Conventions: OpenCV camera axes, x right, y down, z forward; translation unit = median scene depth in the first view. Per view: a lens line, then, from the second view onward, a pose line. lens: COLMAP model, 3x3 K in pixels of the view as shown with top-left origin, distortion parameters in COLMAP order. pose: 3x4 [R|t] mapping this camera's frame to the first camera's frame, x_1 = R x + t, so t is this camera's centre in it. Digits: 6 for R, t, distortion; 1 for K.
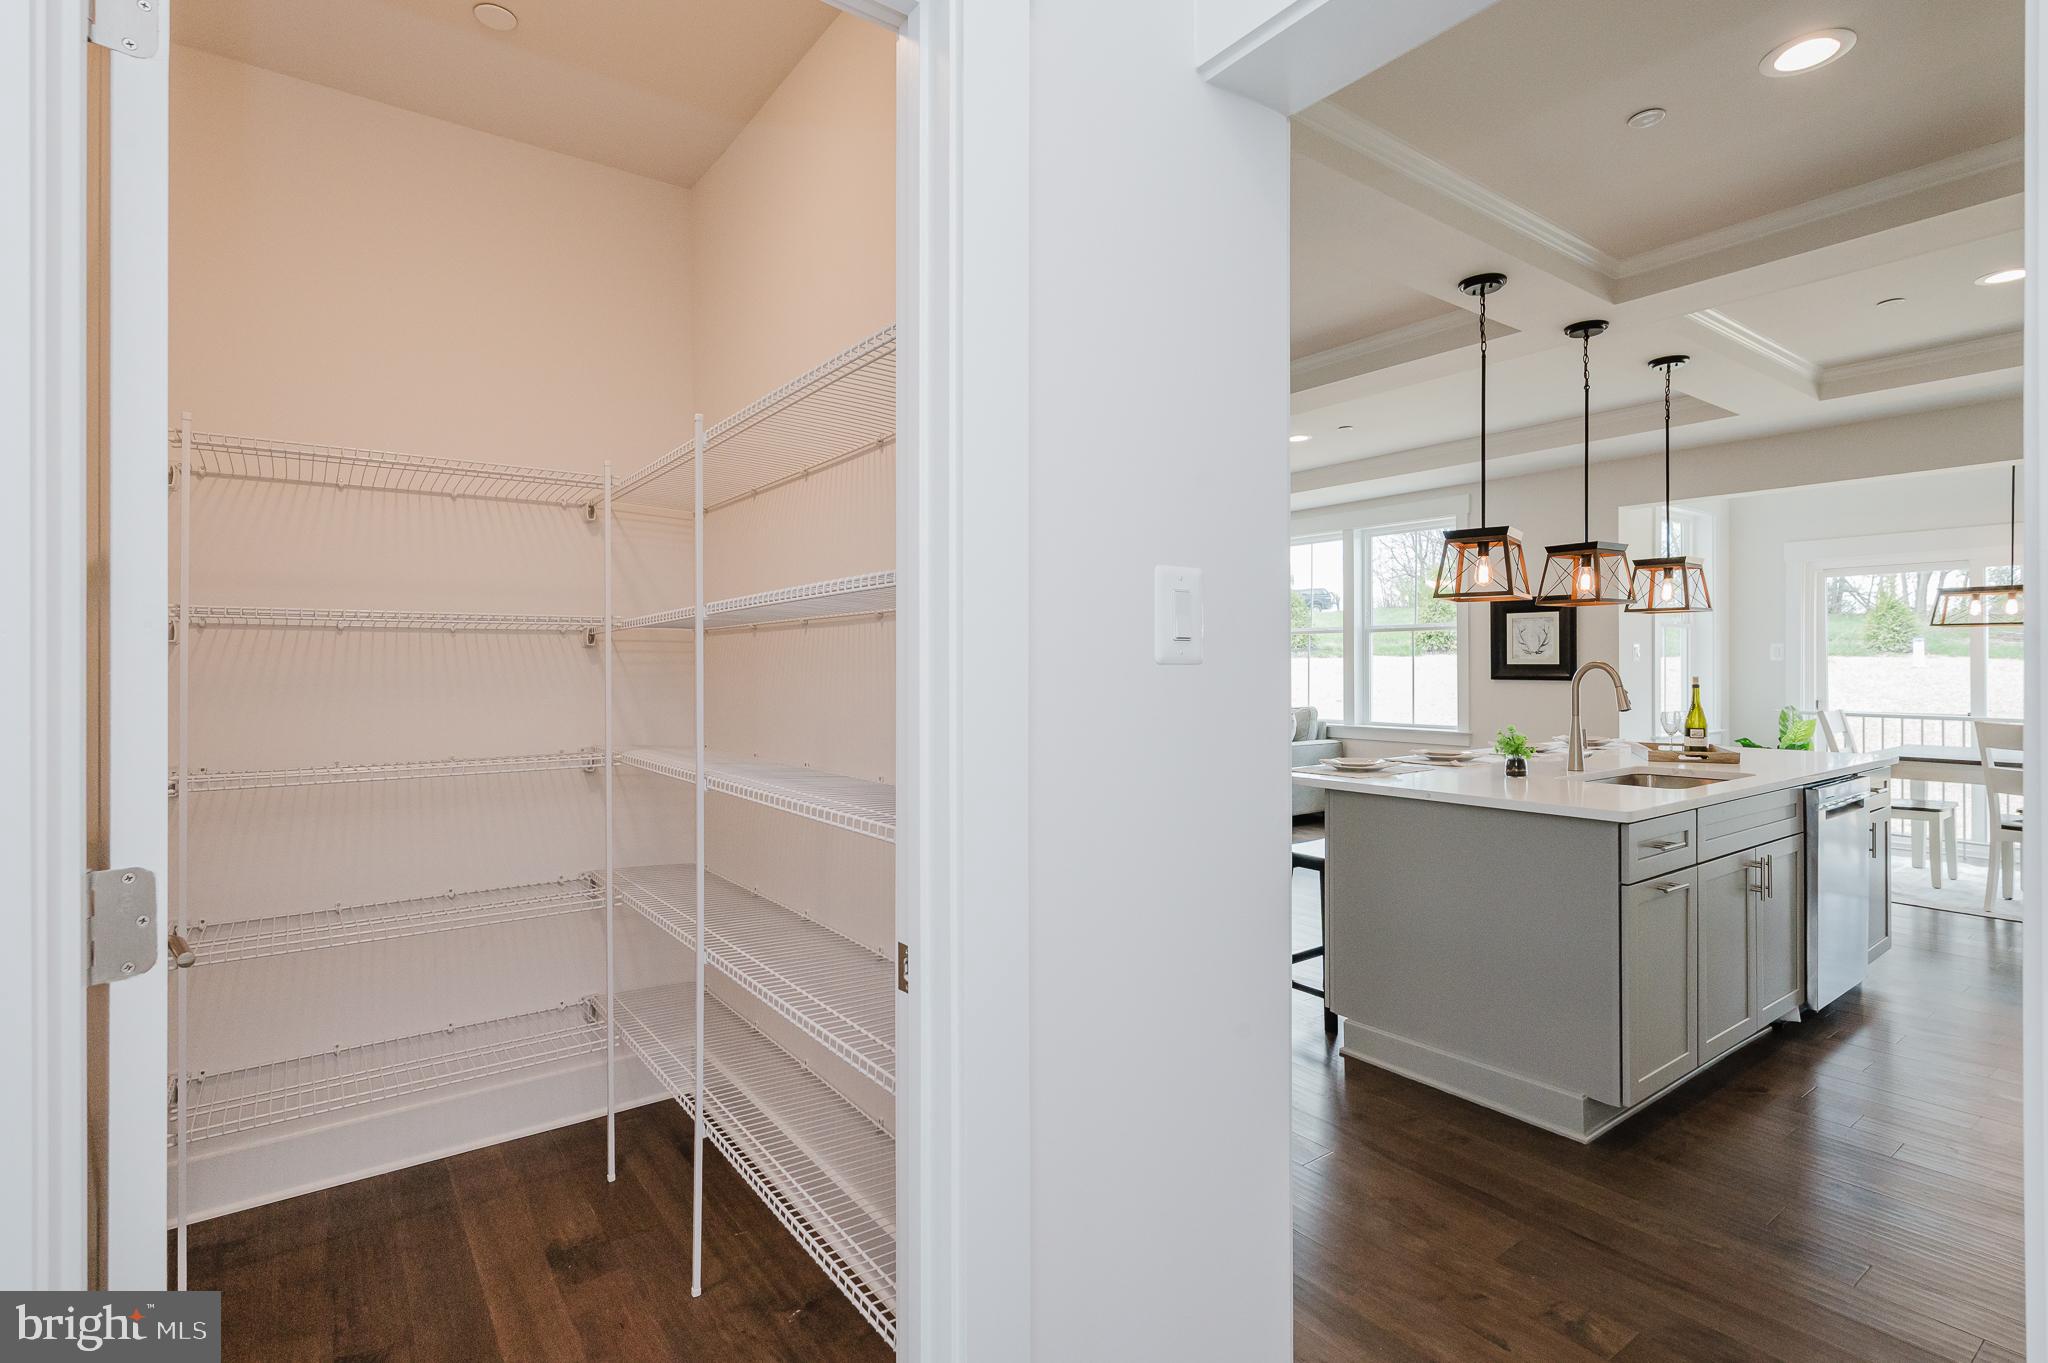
lens RADIAL K [[977.6, 0, 1032.9], [0, 977.6, 658.0], [0, 0, 1]] dist [0.003606, -0.000348]
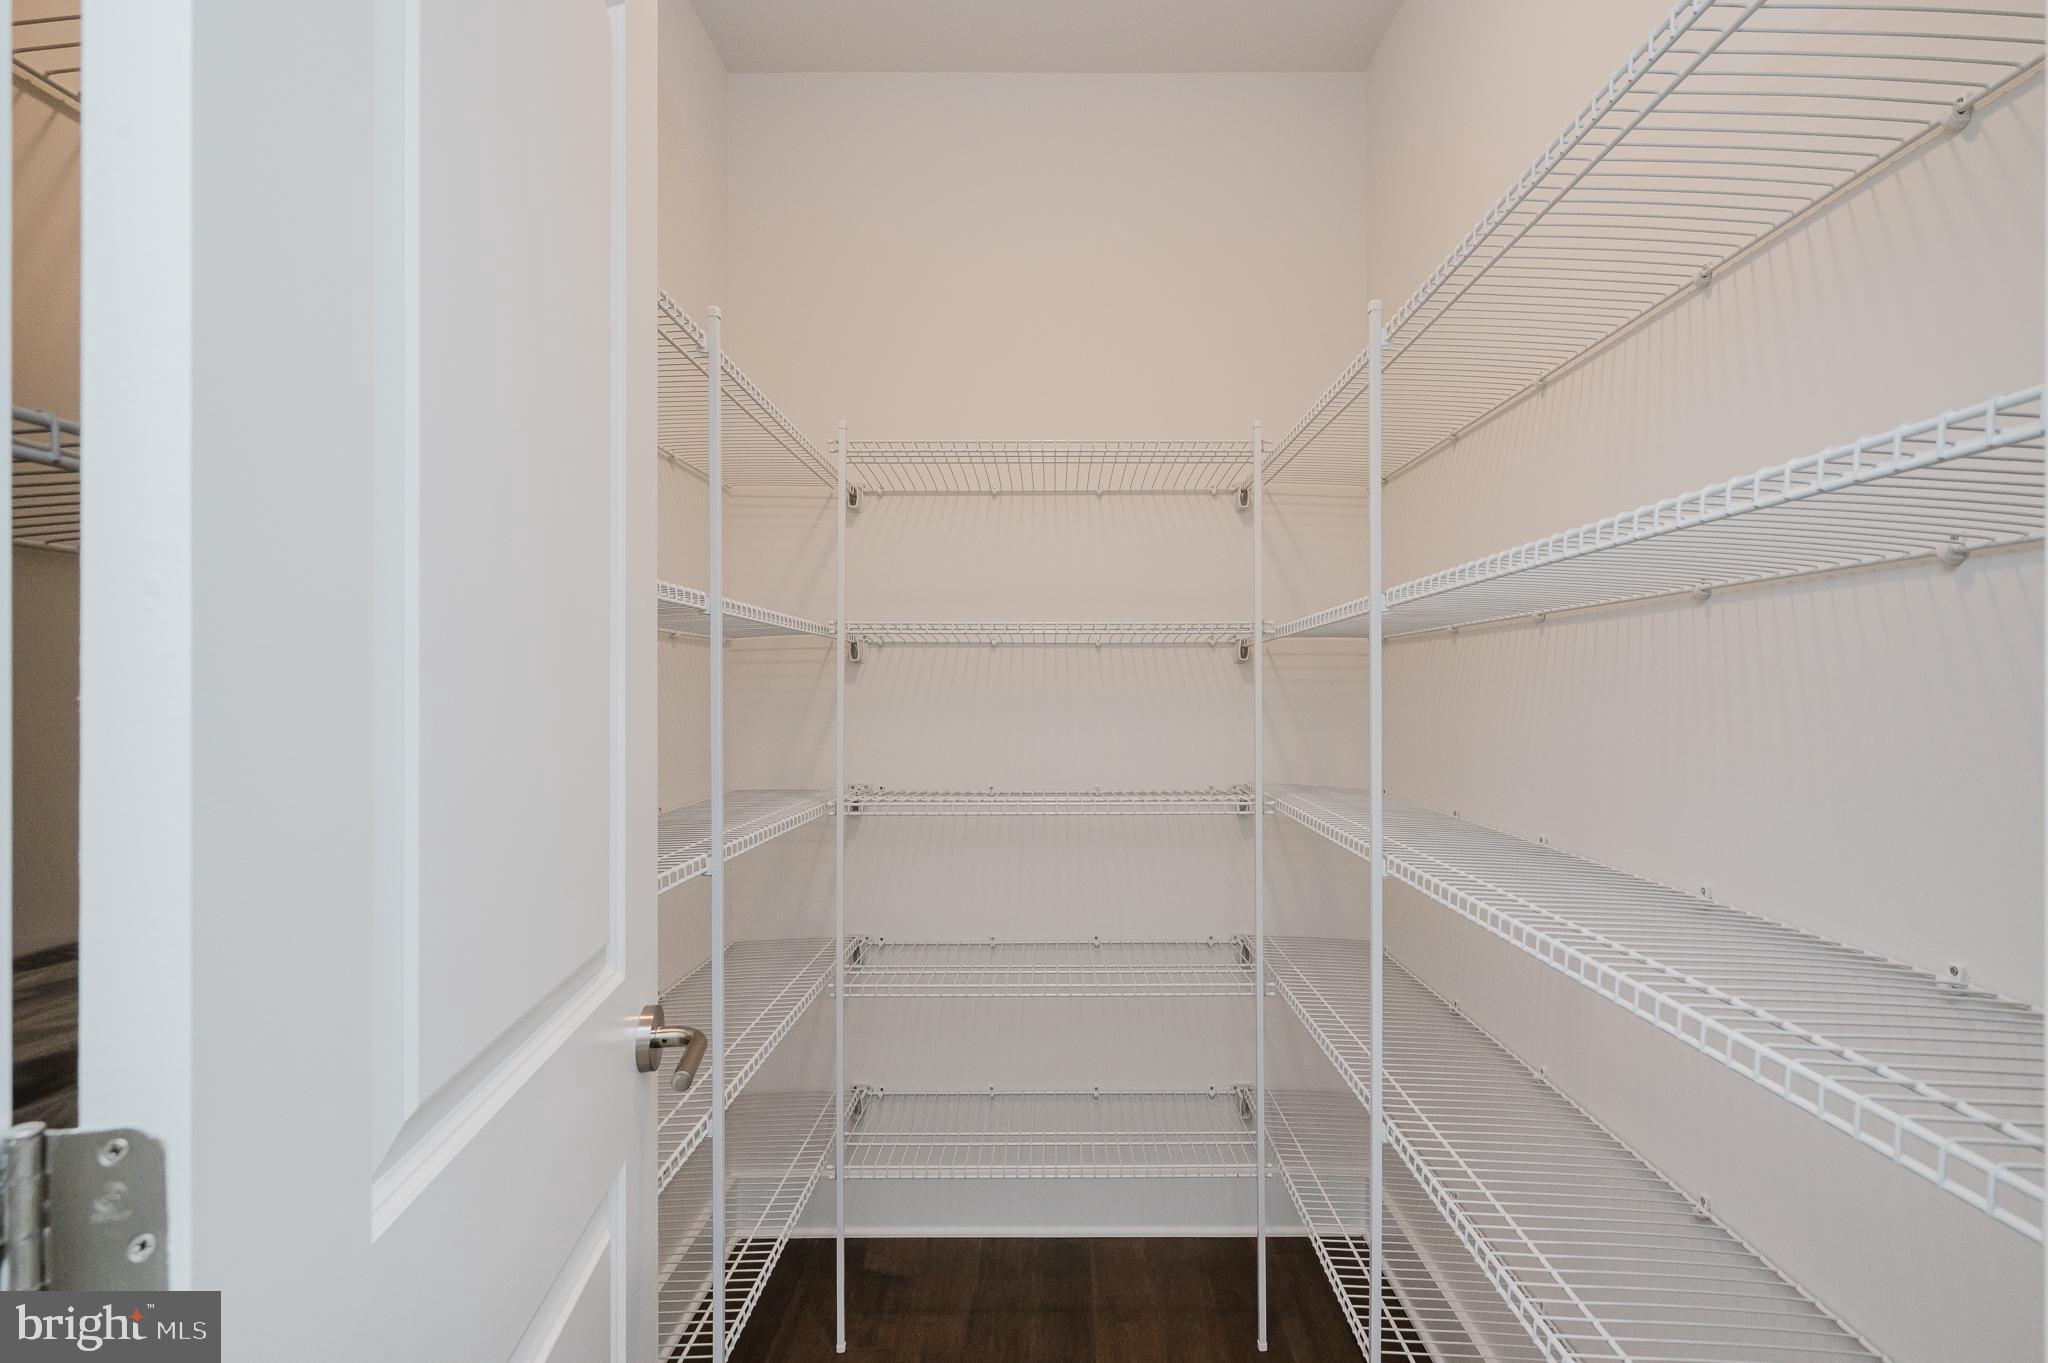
lens RADIAL K [[977.6, 0, 1033.2], [0, 977.6, 687.8], [0, 0, 1]] dist [0.003606, -0.000348]
pose [[0.786133, 0.003572, -0.618047, -0.092574], [0.003085, 0.999948, 0.009704, 0.002212], [0.618050, -0.009535, 0.786081, 0.273411]]
